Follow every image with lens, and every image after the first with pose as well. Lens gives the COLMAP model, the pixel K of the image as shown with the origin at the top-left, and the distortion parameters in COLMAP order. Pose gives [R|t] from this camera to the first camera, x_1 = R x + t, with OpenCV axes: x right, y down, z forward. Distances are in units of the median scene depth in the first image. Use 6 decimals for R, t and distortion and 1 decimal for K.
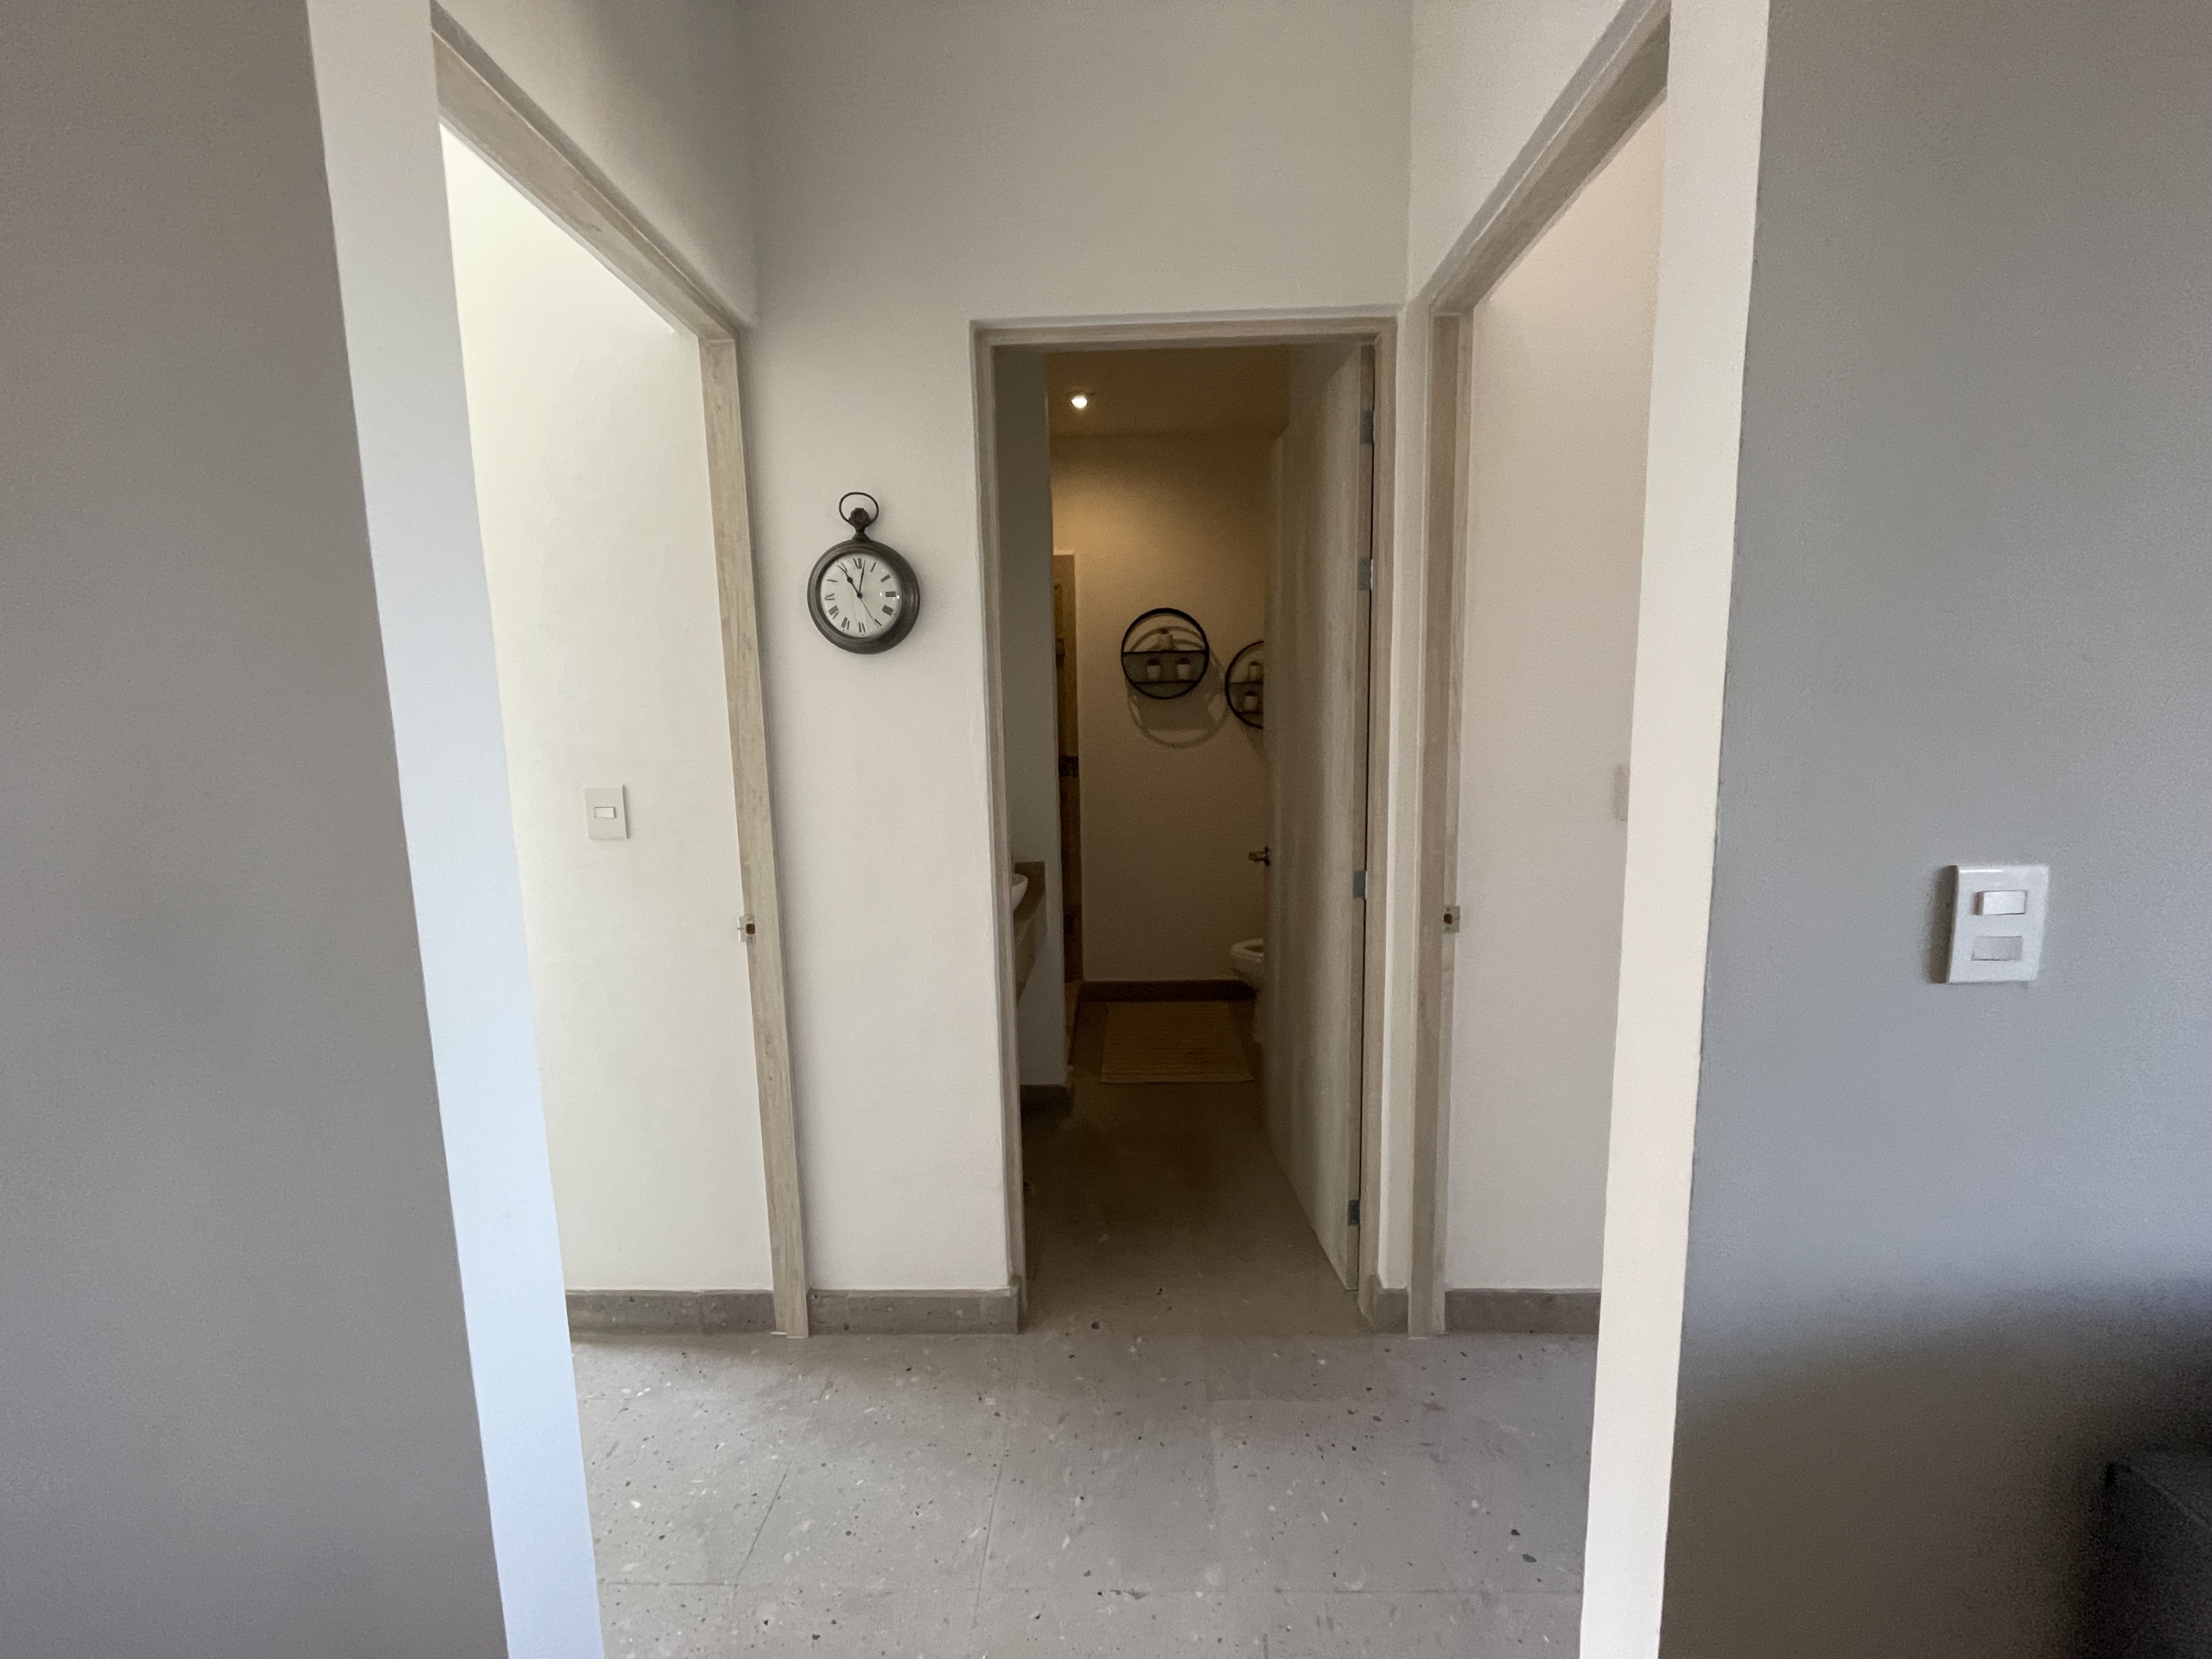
lens RADIAL K [[904.6, 0, 1106.6], [0, 904.6, 831.5], [0, 0, 1]] dist [-0.001363, 0.000169]
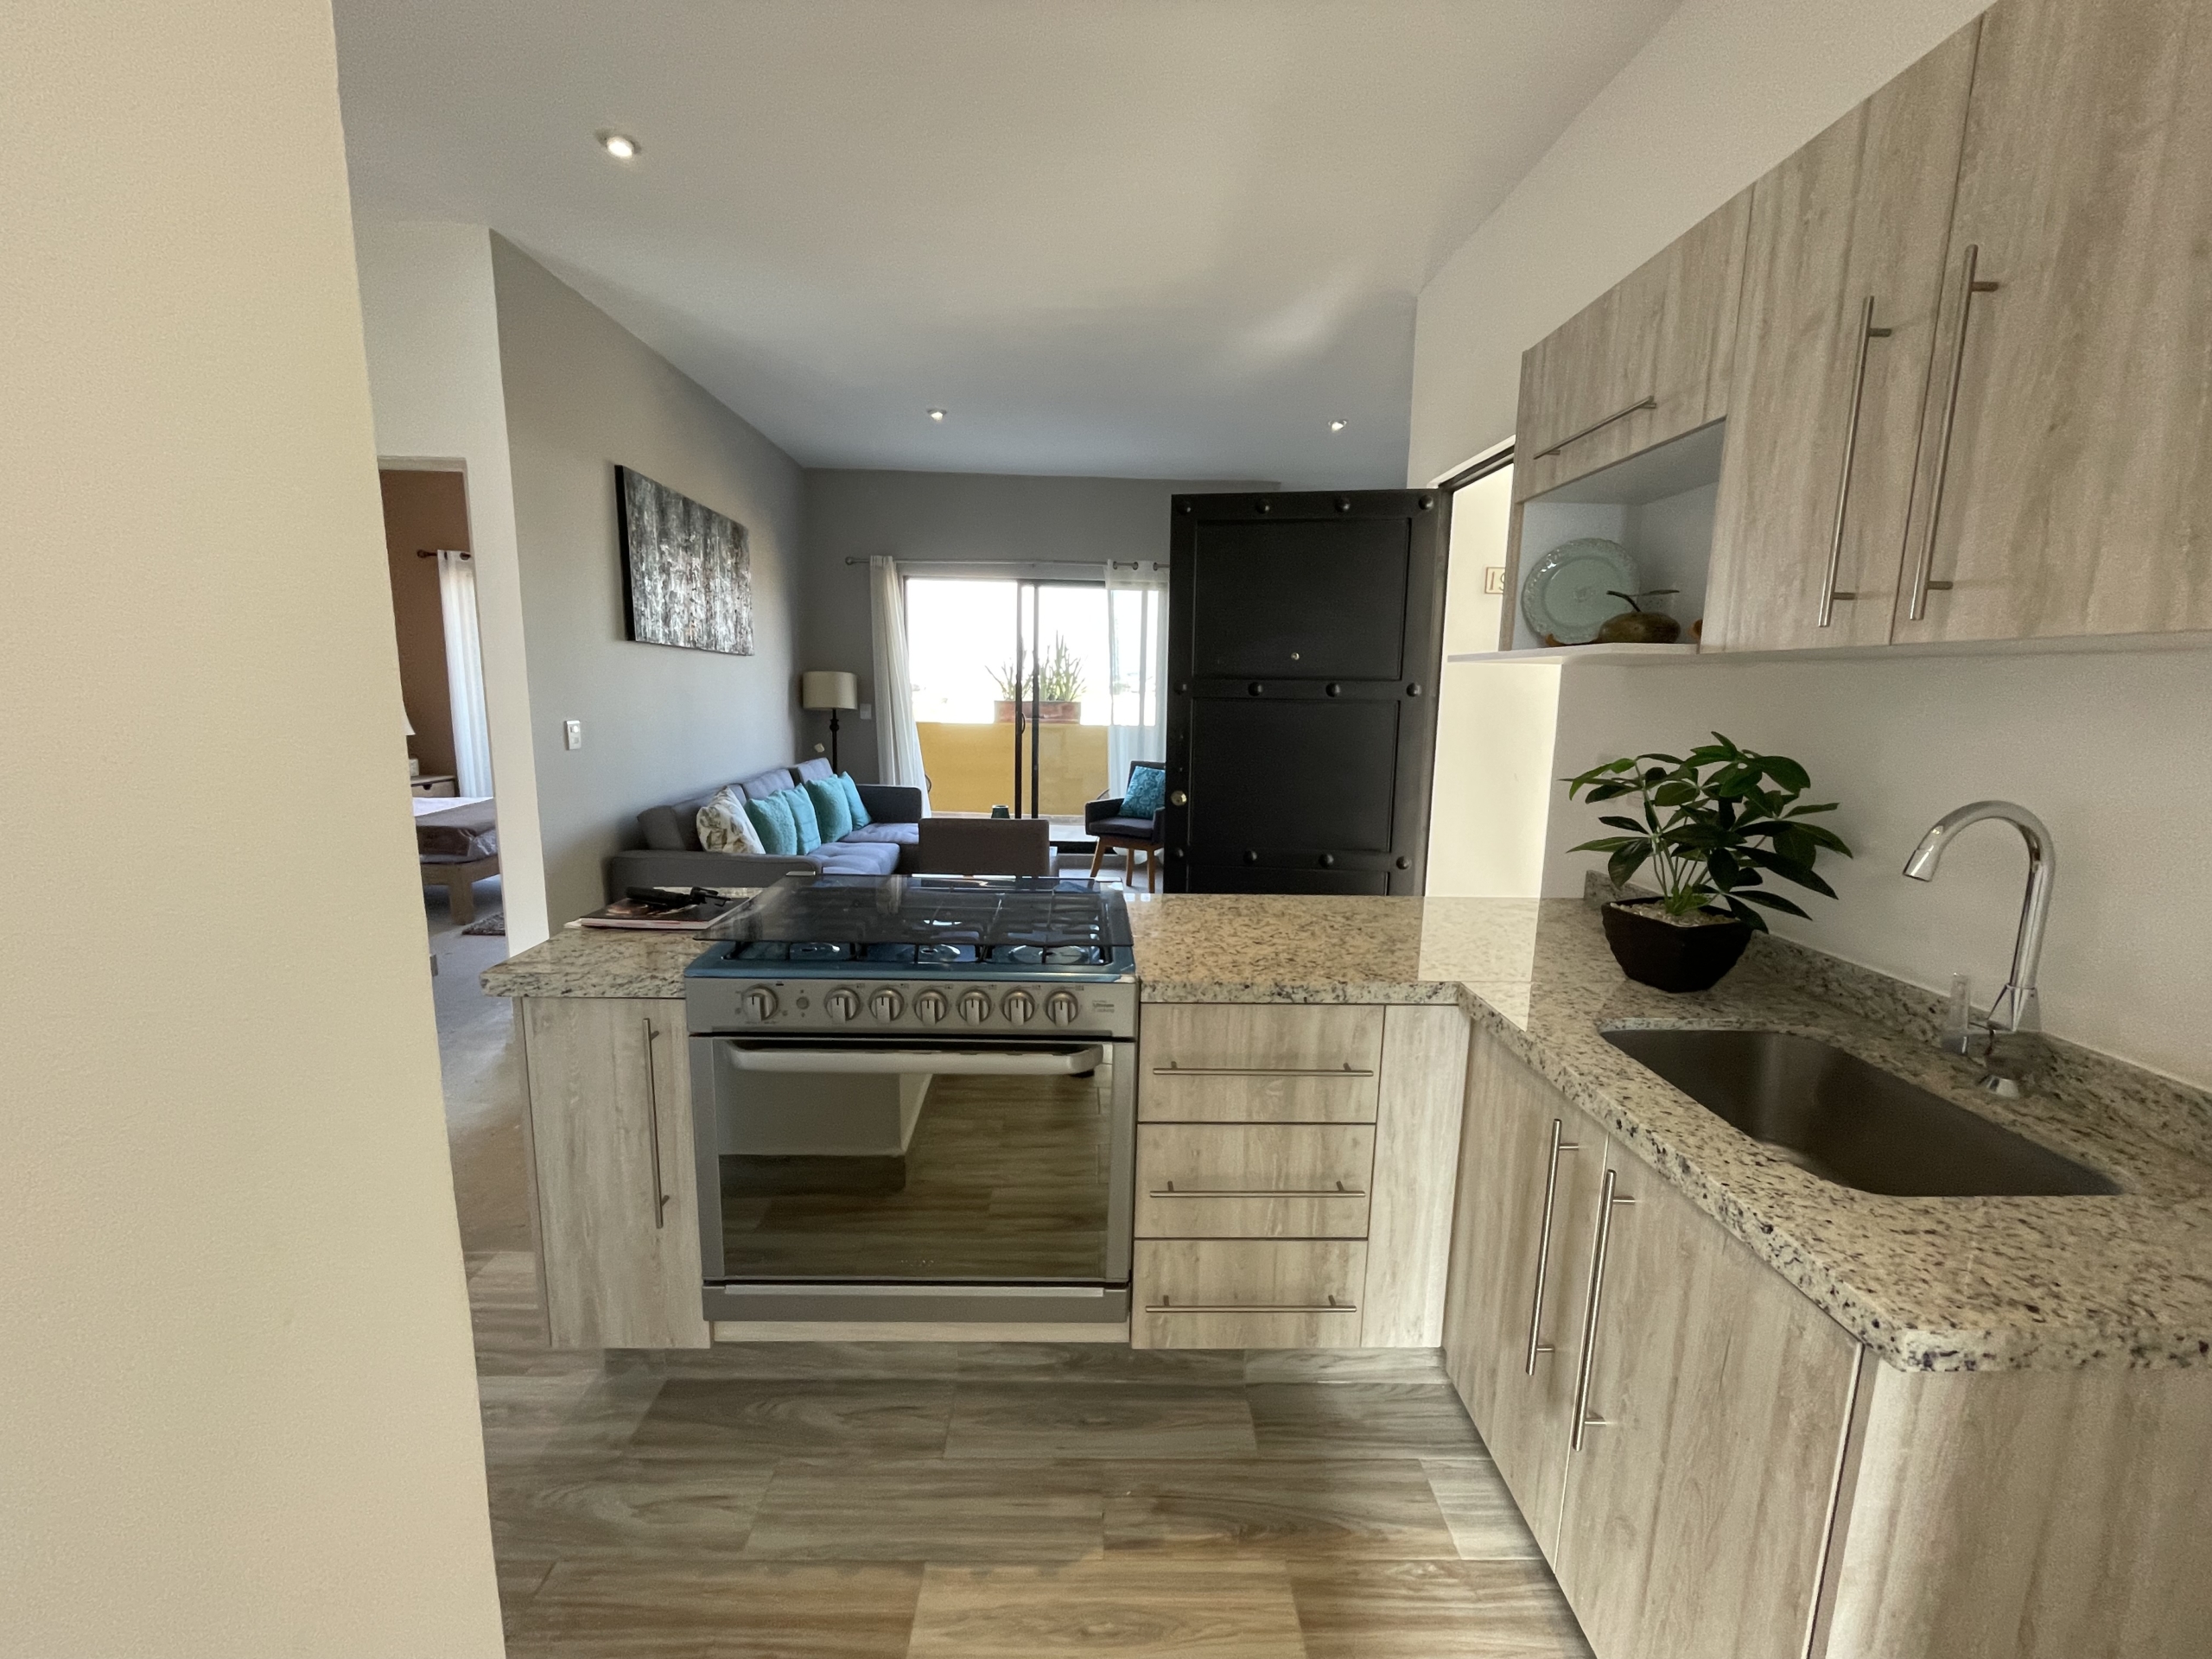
lens RADIAL K [[904.6, 0, 1106.6], [0, 904.6, 831.5], [0, 0, 1]] dist [-0.001363, 0.000169]
pose [[-0.056955, -0.142596, 0.988141, -0.720468], [0.113882, 0.982360, 0.148326, 0.043289], [-0.991860, 0.120979, -0.039711, -0.263109]]
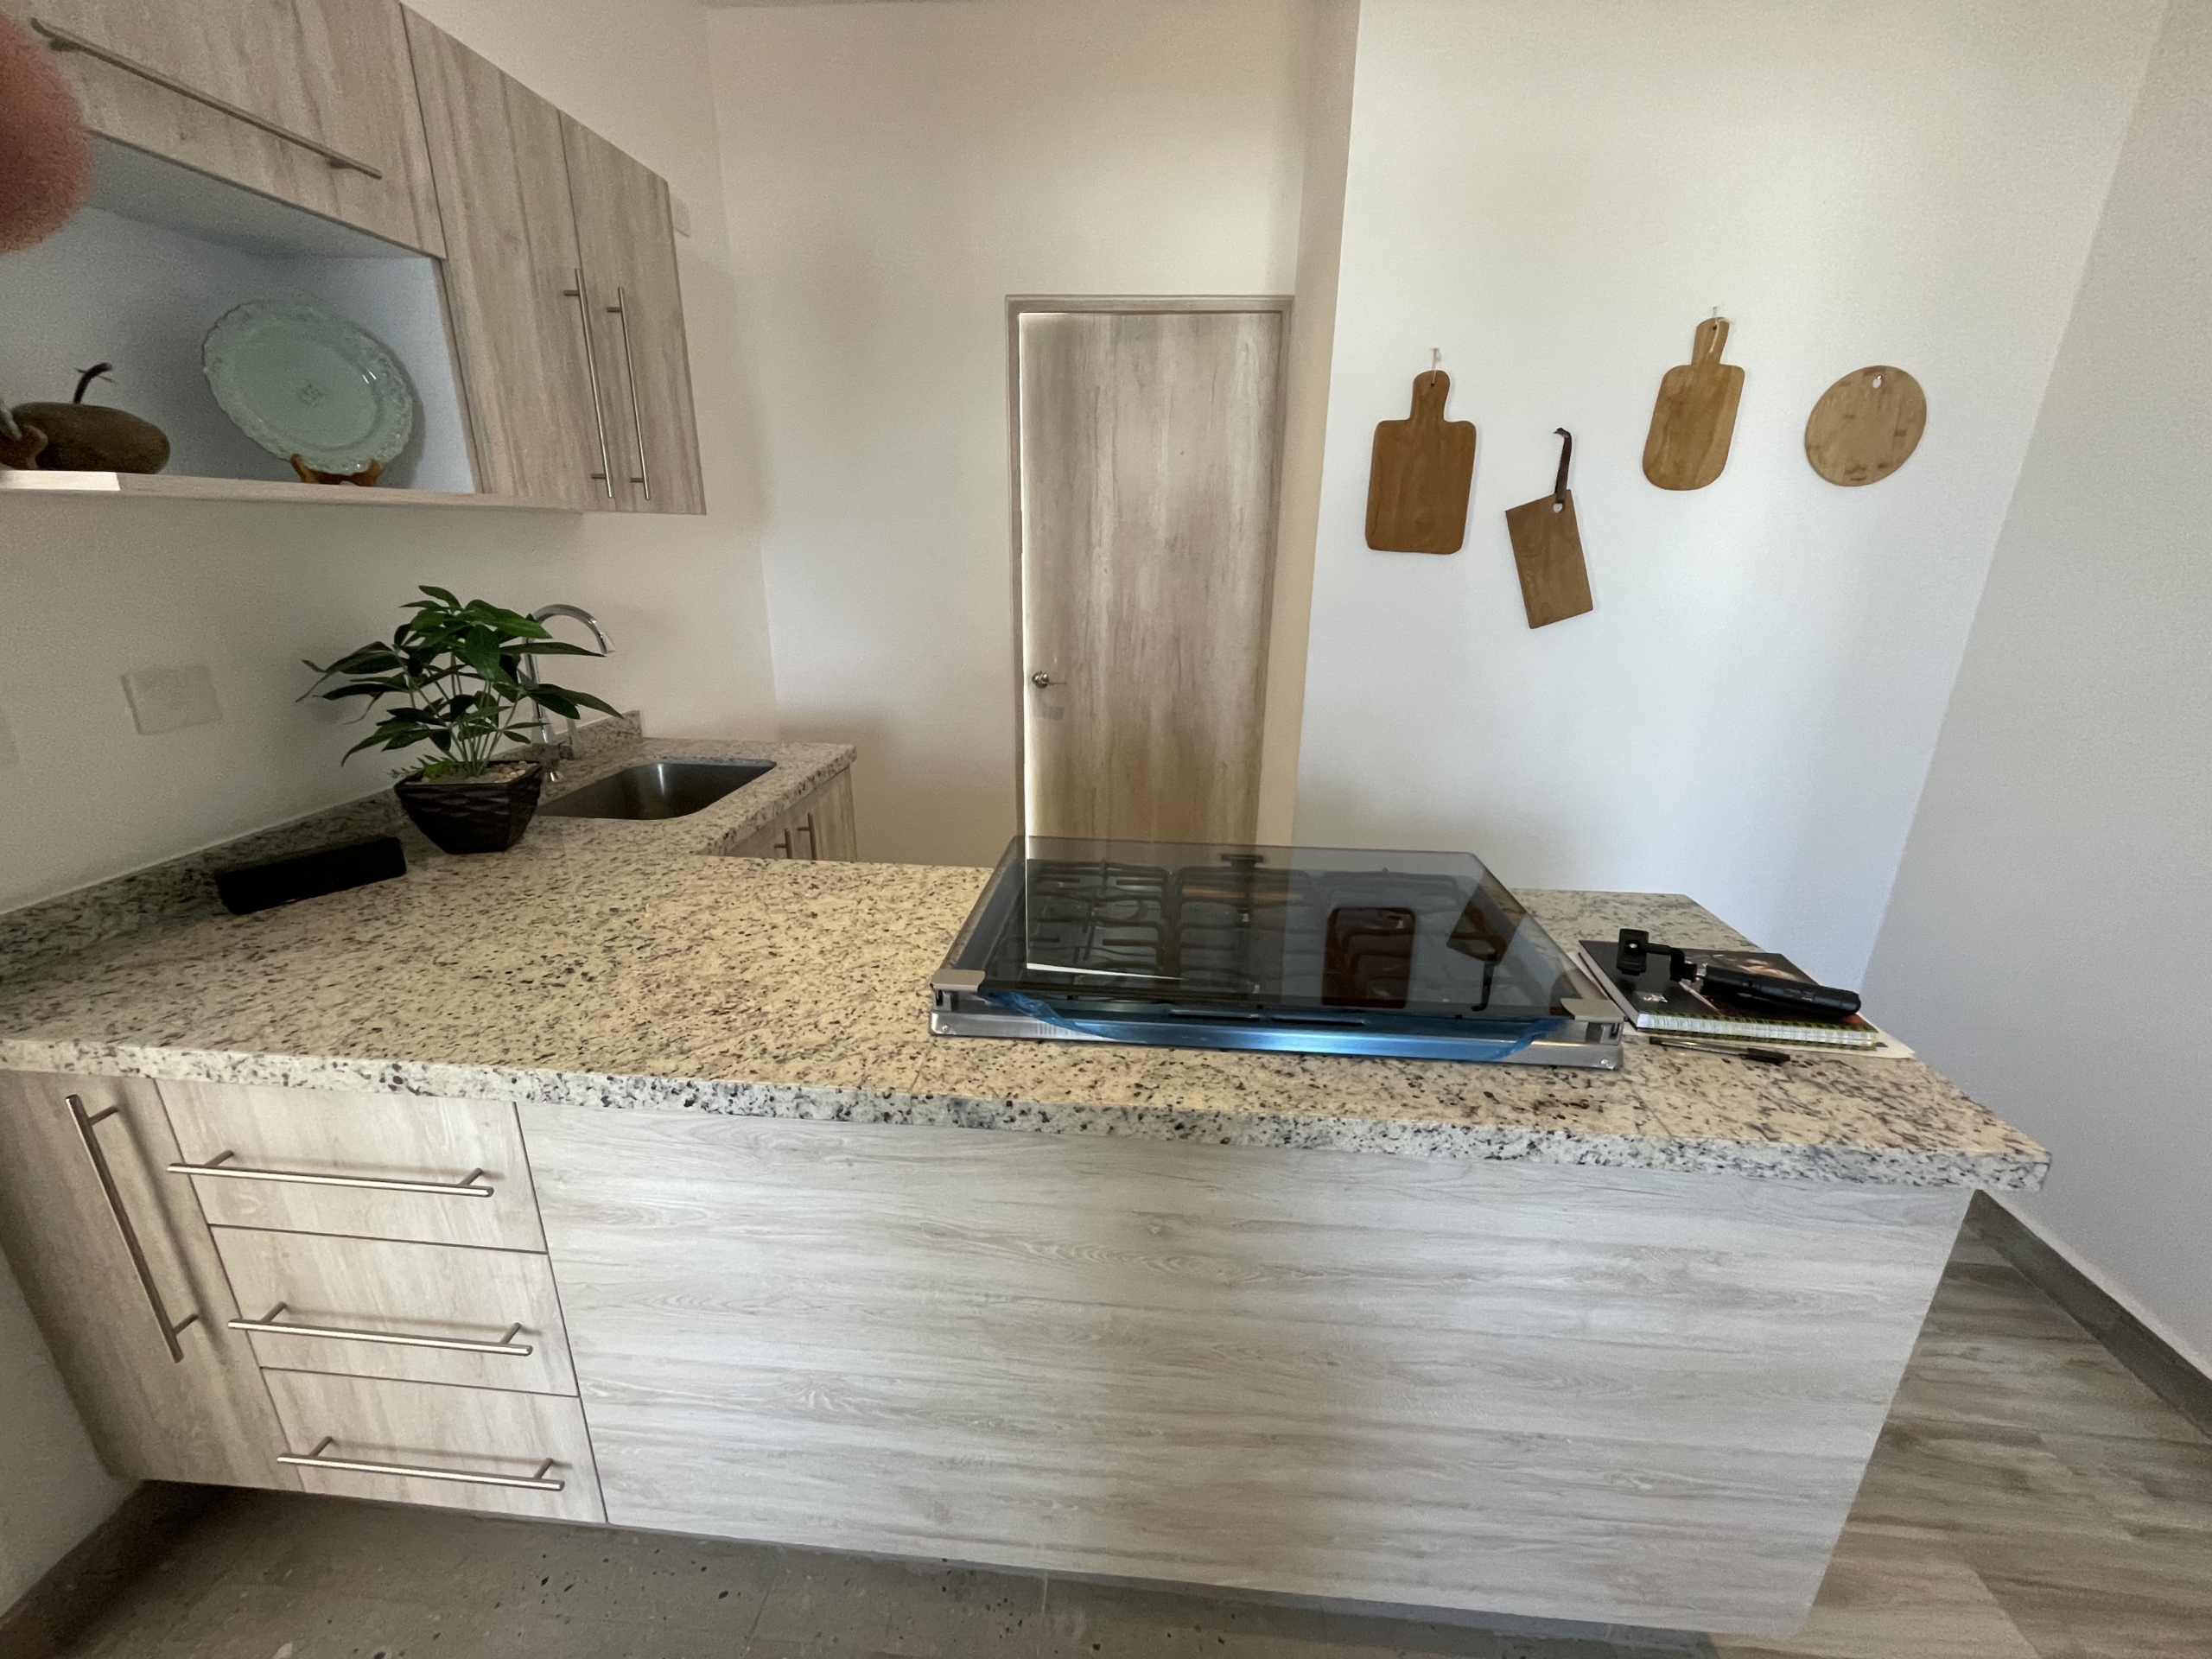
lens RADIAL K [[904.6, 0, 1106.6], [0, 904.6, 831.5], [0, 0, 1]] dist [-0.001363, 0.000169]
pose [[-0.050320, 0.330606, -0.942426, 0.023732], [-0.148020, 0.930732, 0.334407, 0.015638], [0.987703, 0.156325, 0.002102, -0.246641]]
